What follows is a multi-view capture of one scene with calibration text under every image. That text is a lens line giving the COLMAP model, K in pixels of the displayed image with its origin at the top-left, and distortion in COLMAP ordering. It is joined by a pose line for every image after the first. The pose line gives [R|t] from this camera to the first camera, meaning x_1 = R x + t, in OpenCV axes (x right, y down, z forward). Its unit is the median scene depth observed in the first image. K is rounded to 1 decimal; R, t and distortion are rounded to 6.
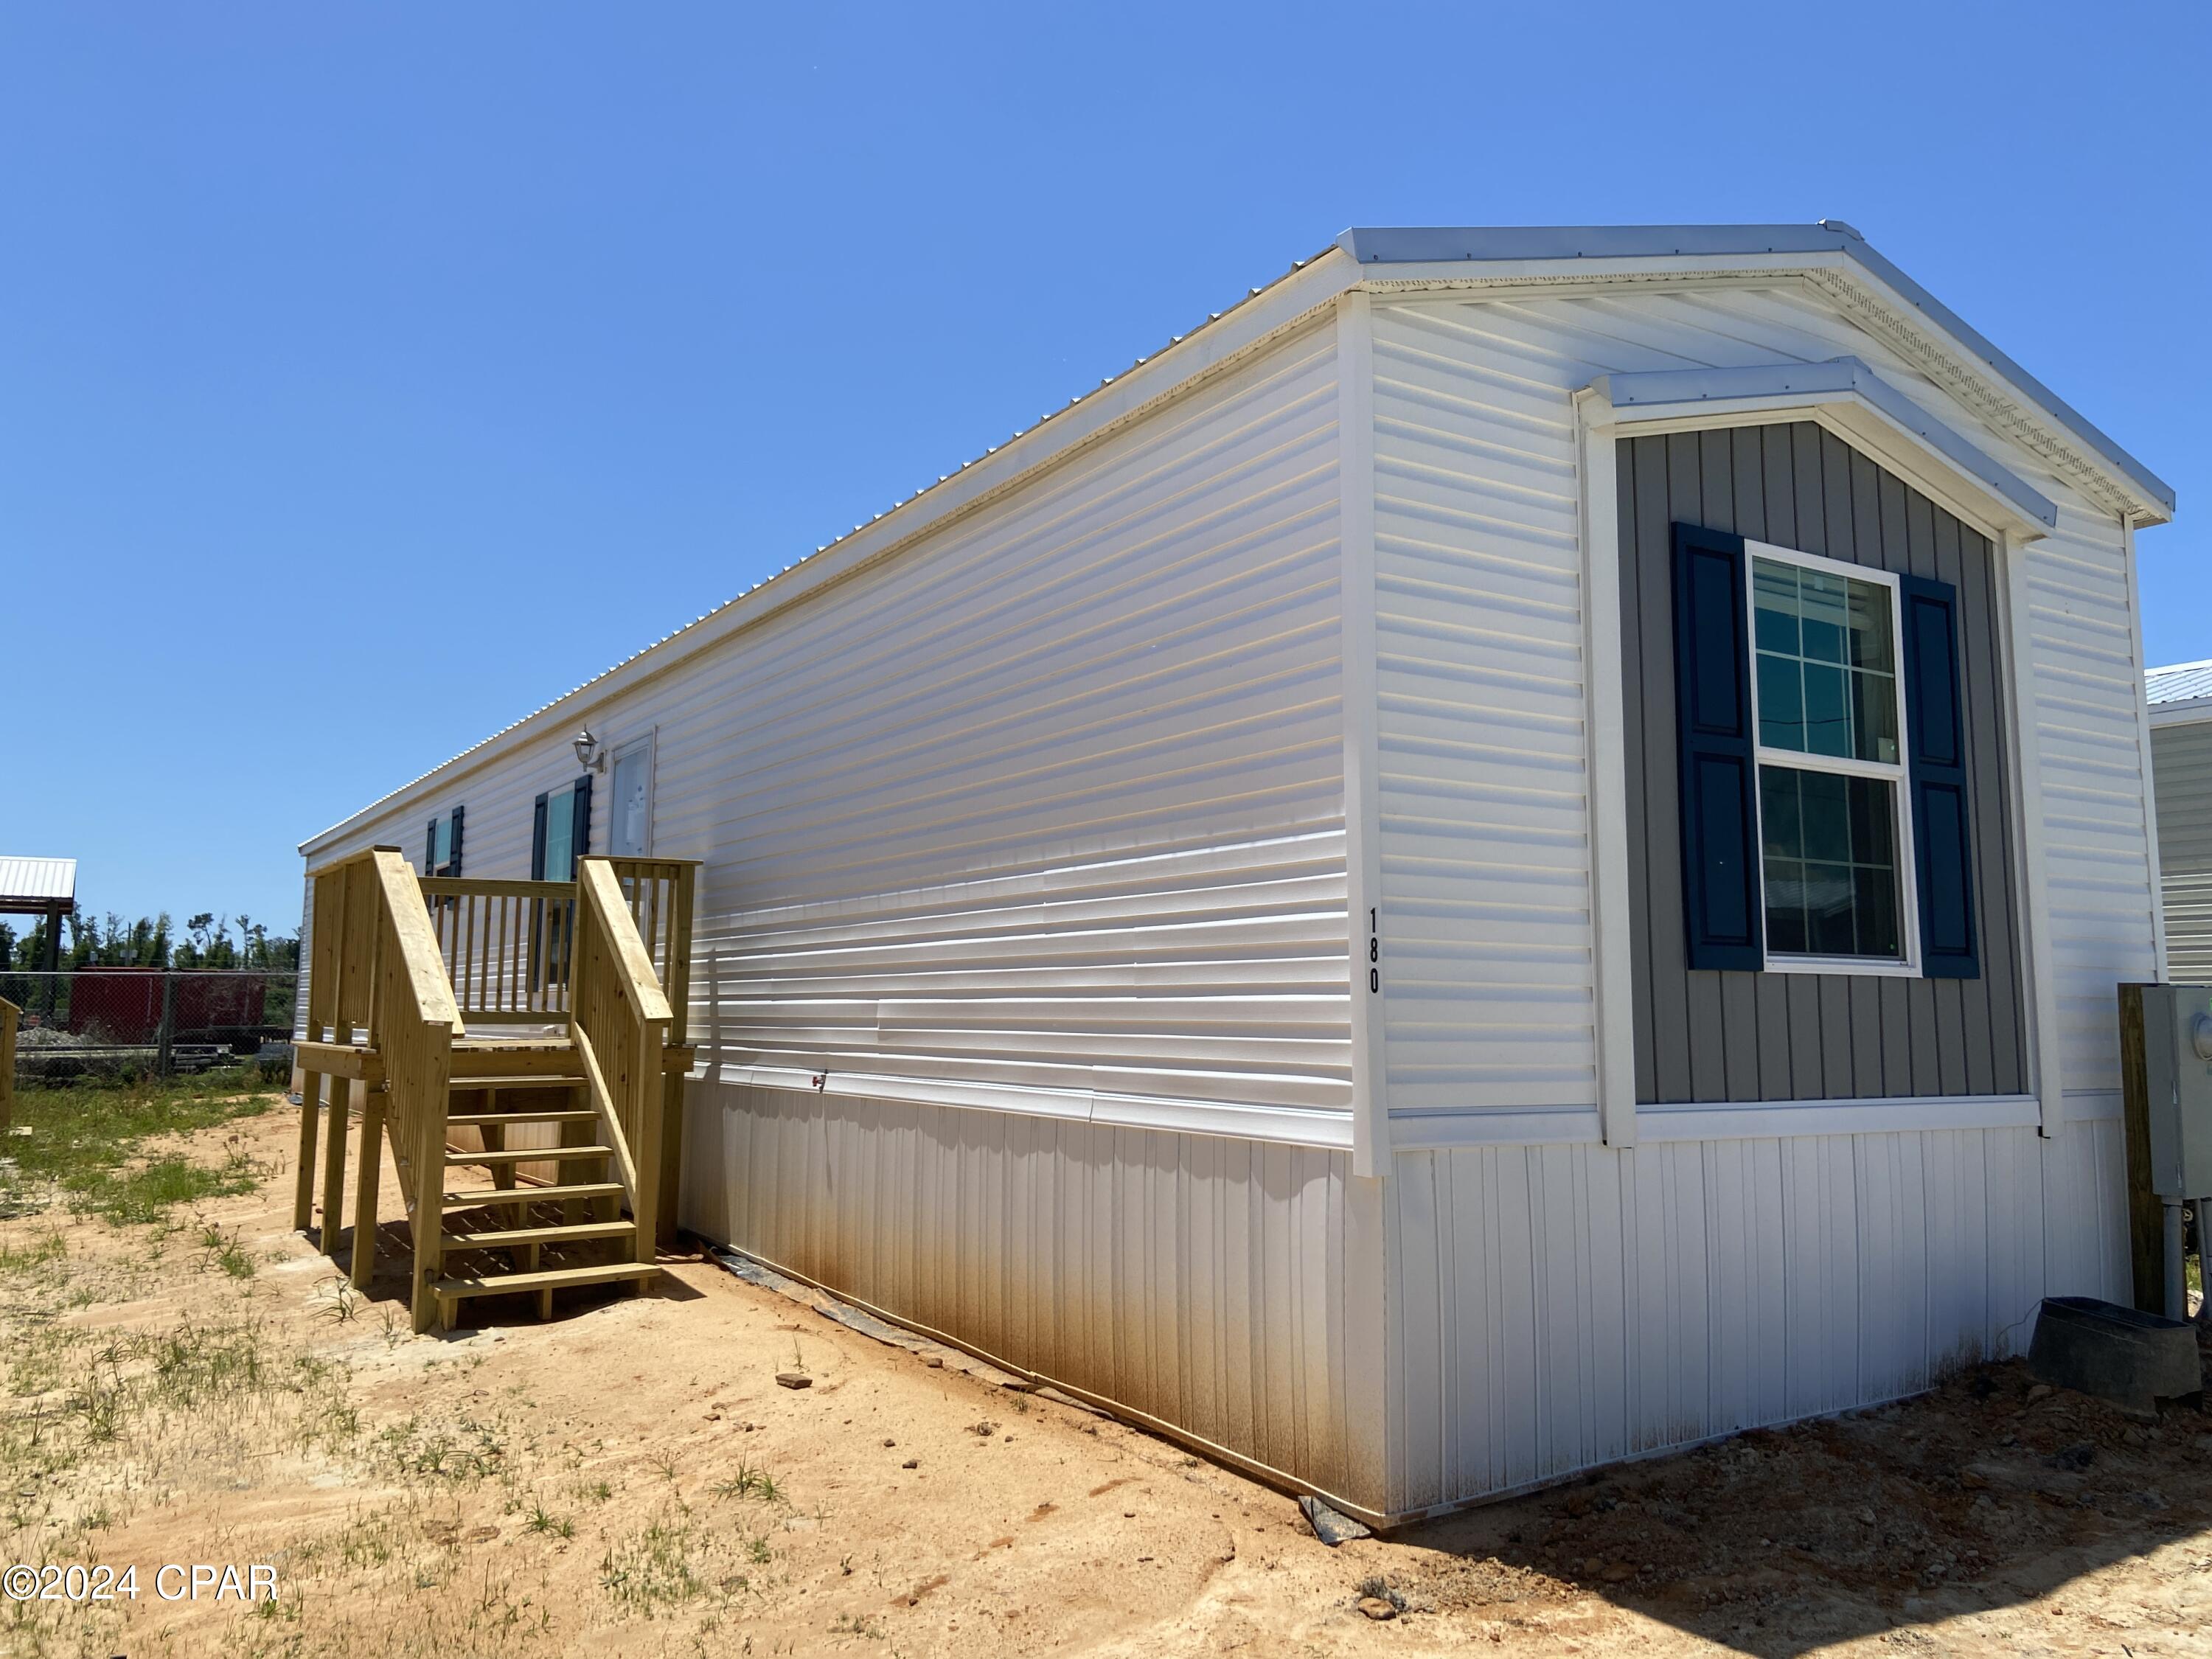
lens RADIAL K [[1661.6, 0, 1112.5], [0, 1661.6, 817.4], [0, 0, 1]] dist [0.074662, -0.013419]
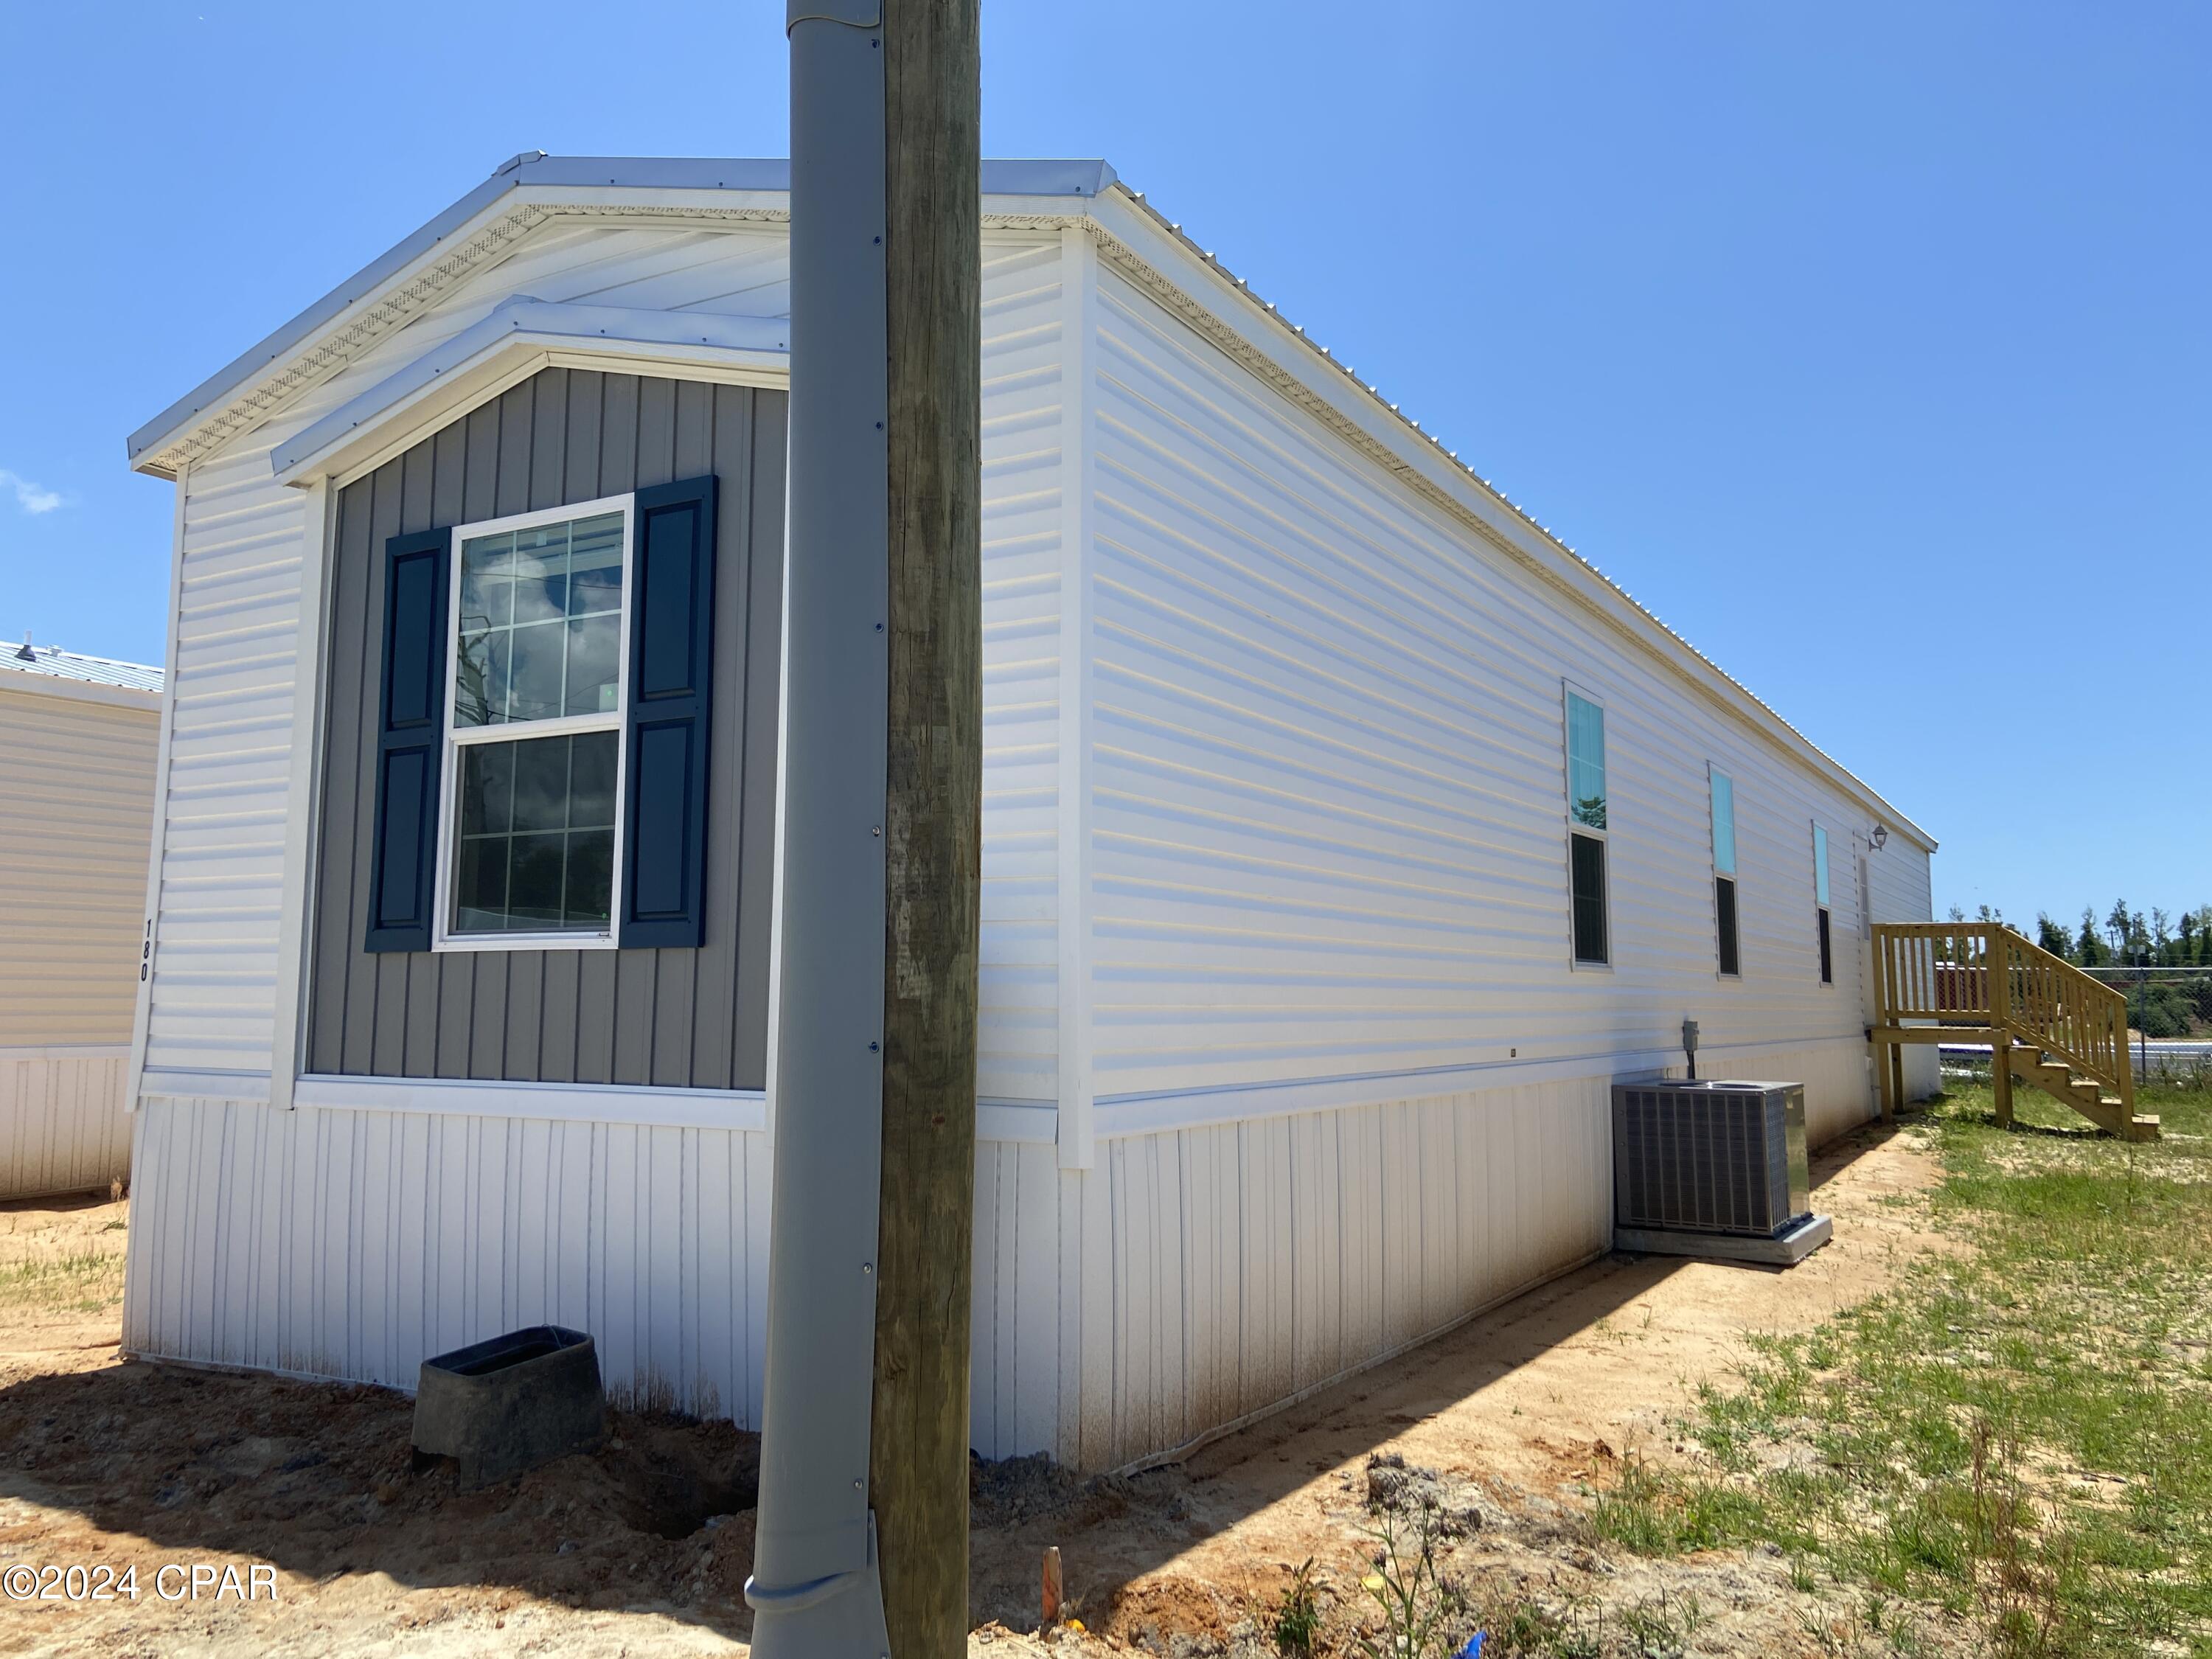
lens RADIAL K [[1661.6, 0, 1116.4], [0, 1661.6, 823.1], [0, 0, 1]] dist [0.074662, -0.013419]
pose [[0.444660, -0.091941, -0.890968, 1.391066], [0.100679, 0.993544, -0.052280, 0.102148], [0.890023, -0.066455, 0.451046, 0.850509]]
